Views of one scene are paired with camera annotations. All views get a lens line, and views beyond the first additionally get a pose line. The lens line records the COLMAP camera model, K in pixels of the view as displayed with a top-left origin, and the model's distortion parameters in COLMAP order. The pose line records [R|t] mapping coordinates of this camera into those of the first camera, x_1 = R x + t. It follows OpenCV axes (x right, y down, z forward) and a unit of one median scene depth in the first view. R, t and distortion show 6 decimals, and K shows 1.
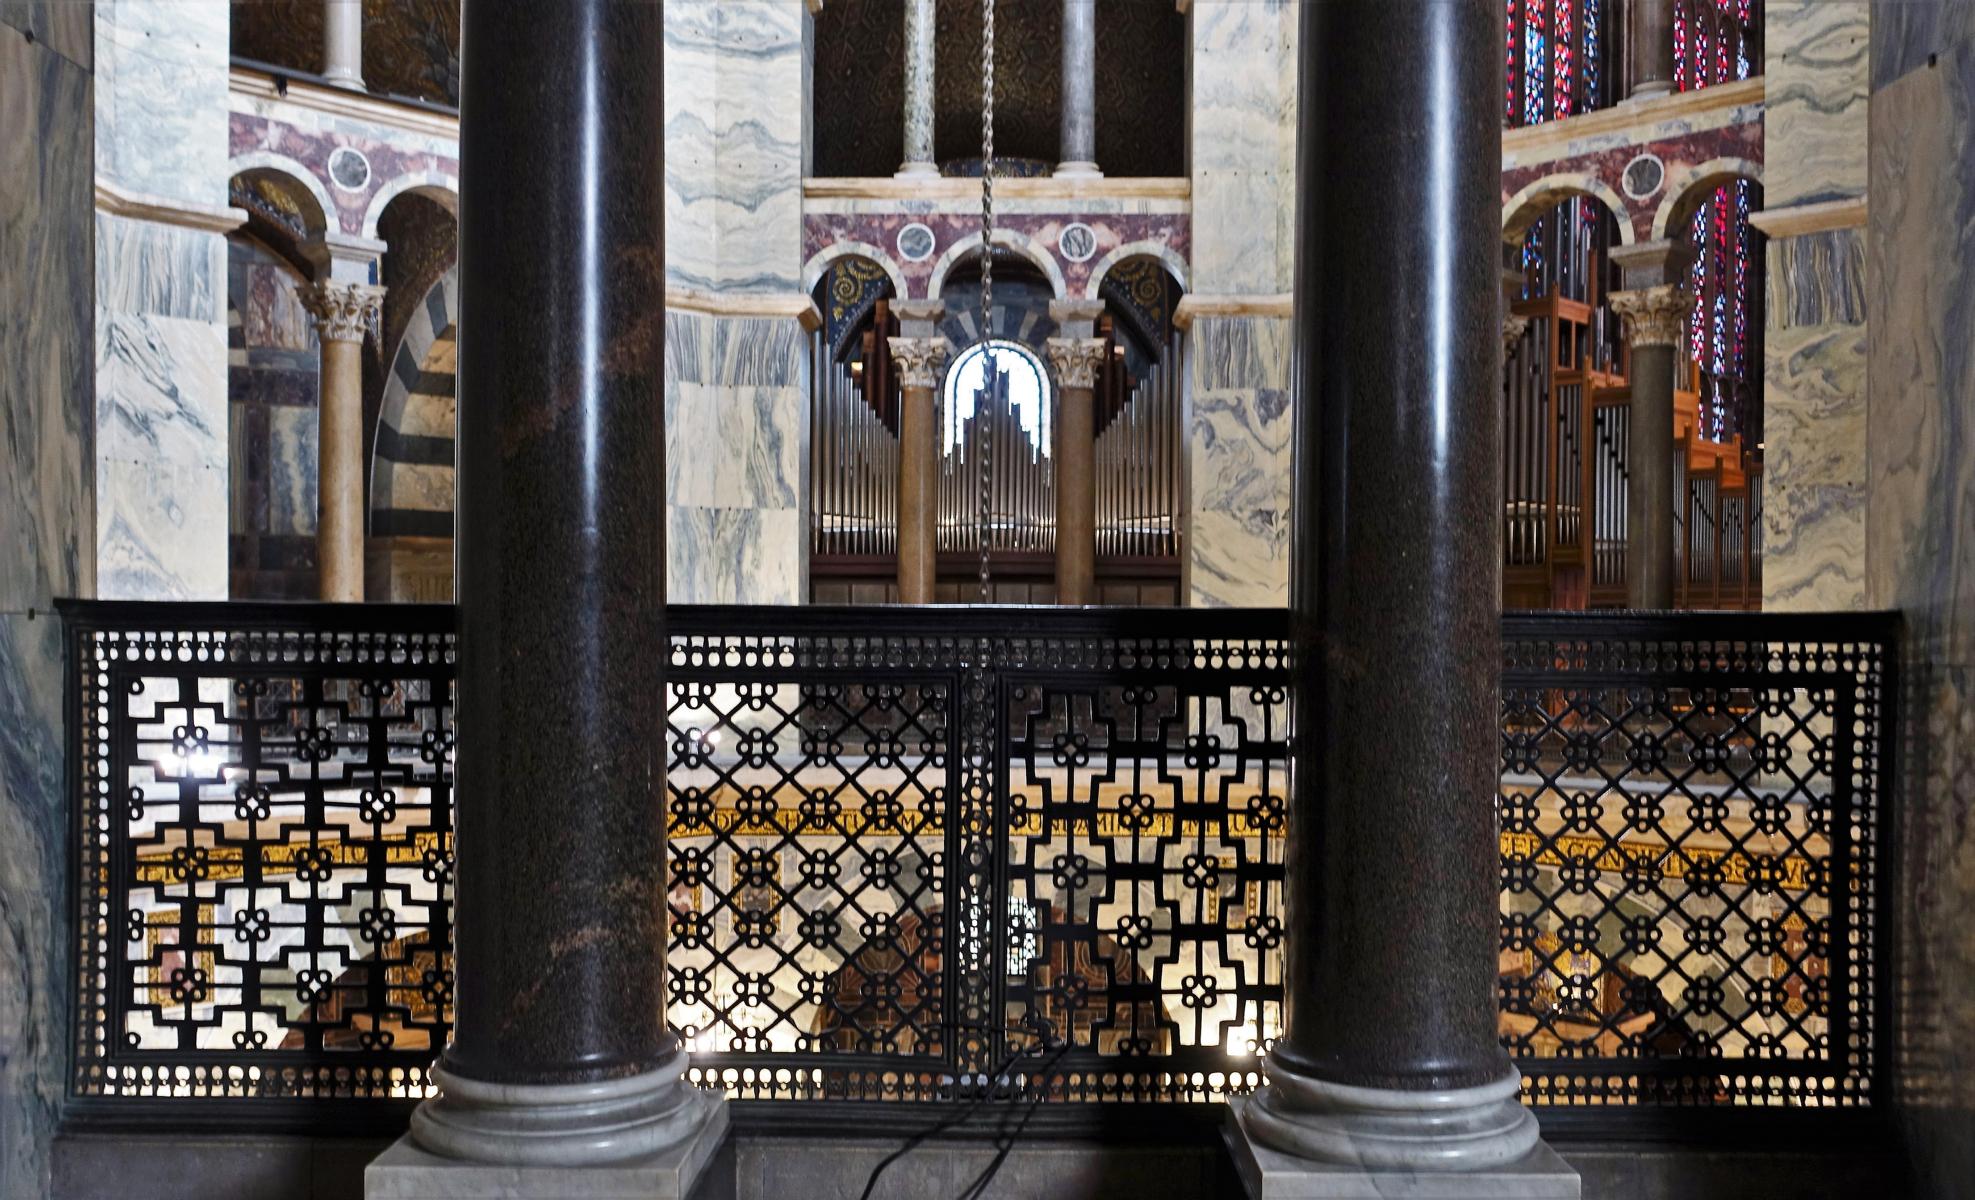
lens RADIAL K [[1761.9, 0, 996.1], [0, 1761.9, 669.5], [0, 0, 1]] dist [-0.007310, -0.044854]
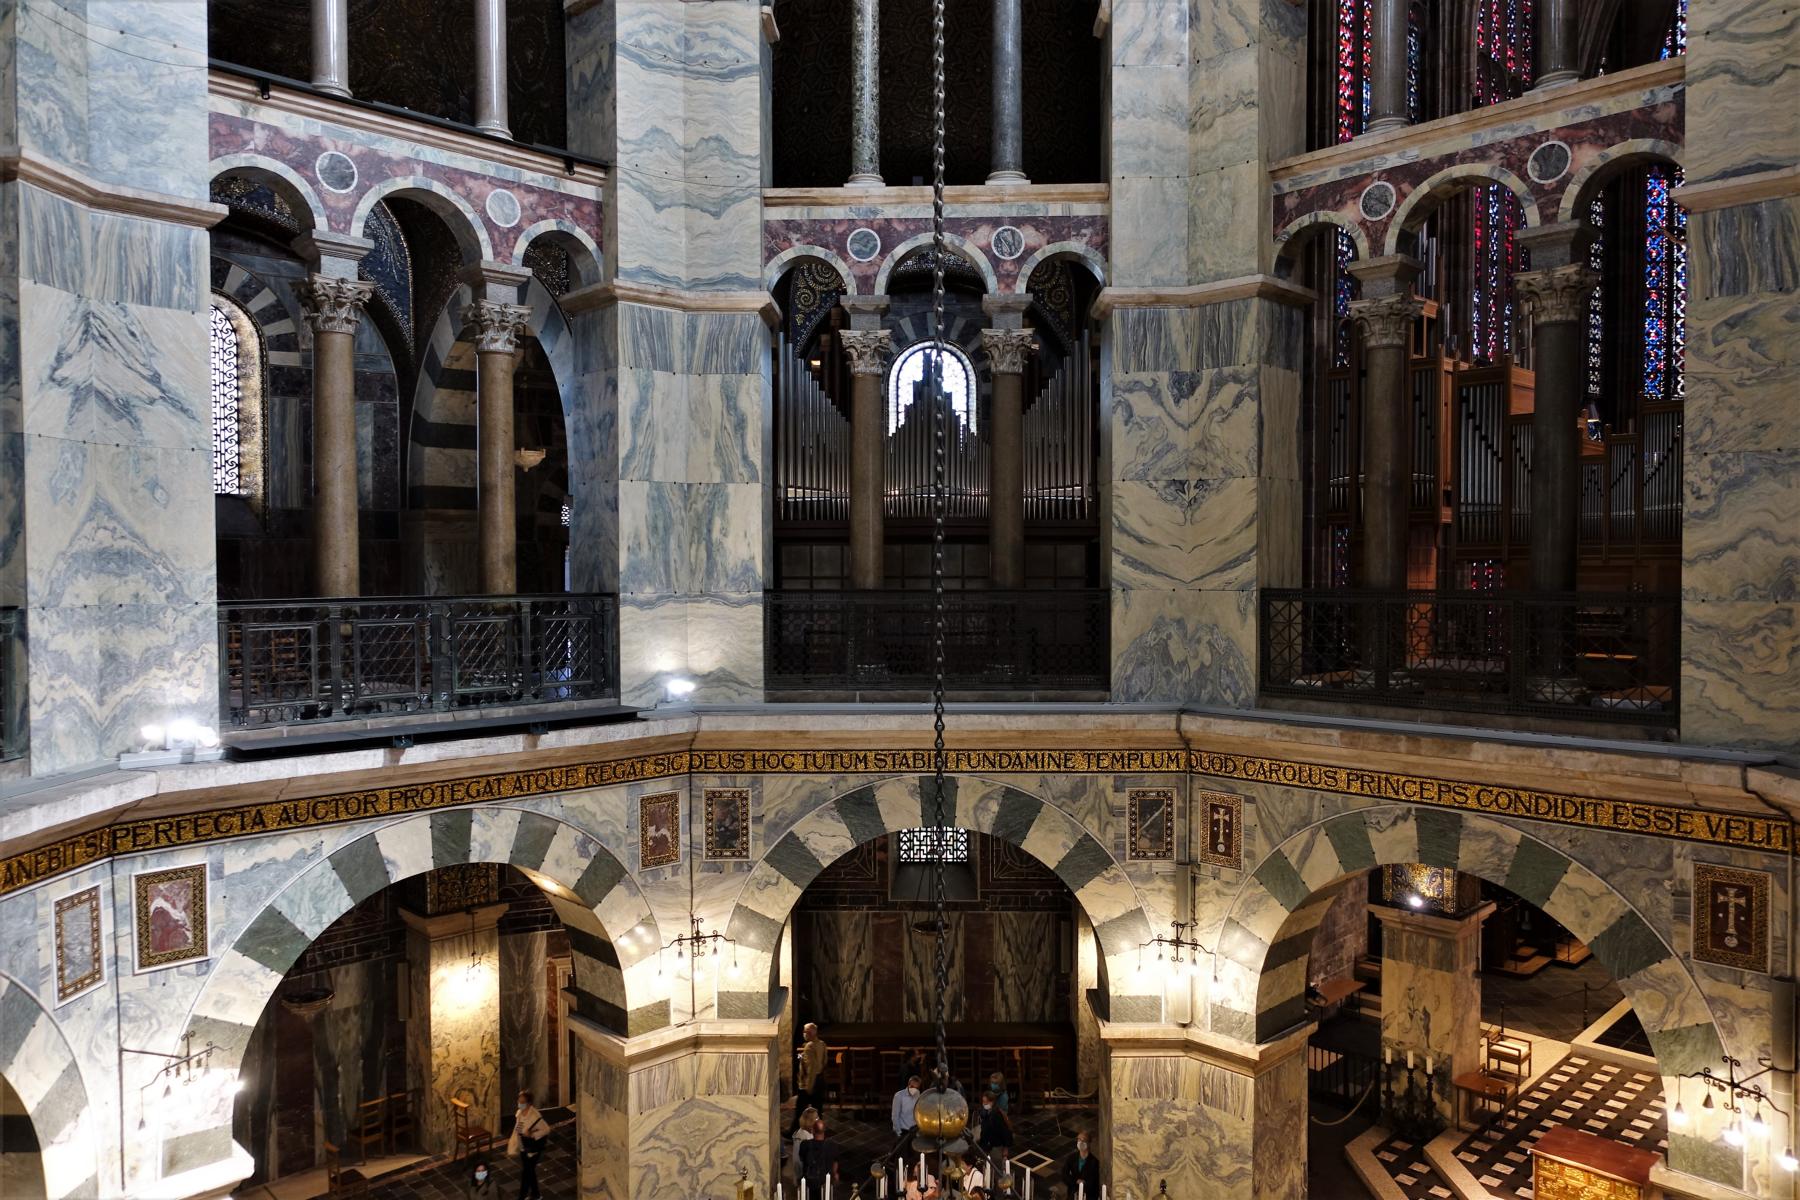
lens RADIAL K [[1245.7, 0, 909.7], [0, 1245.7, 604.0], [0, 0, 1]] dist [-0.009153, -0.002630]
pose [[0.999896, -0.008706, -0.011493, -0.009241], [0.008811, 0.999920, 0.009124, -0.020701], [0.011412, -0.009224, 0.999892, 0.208248]]
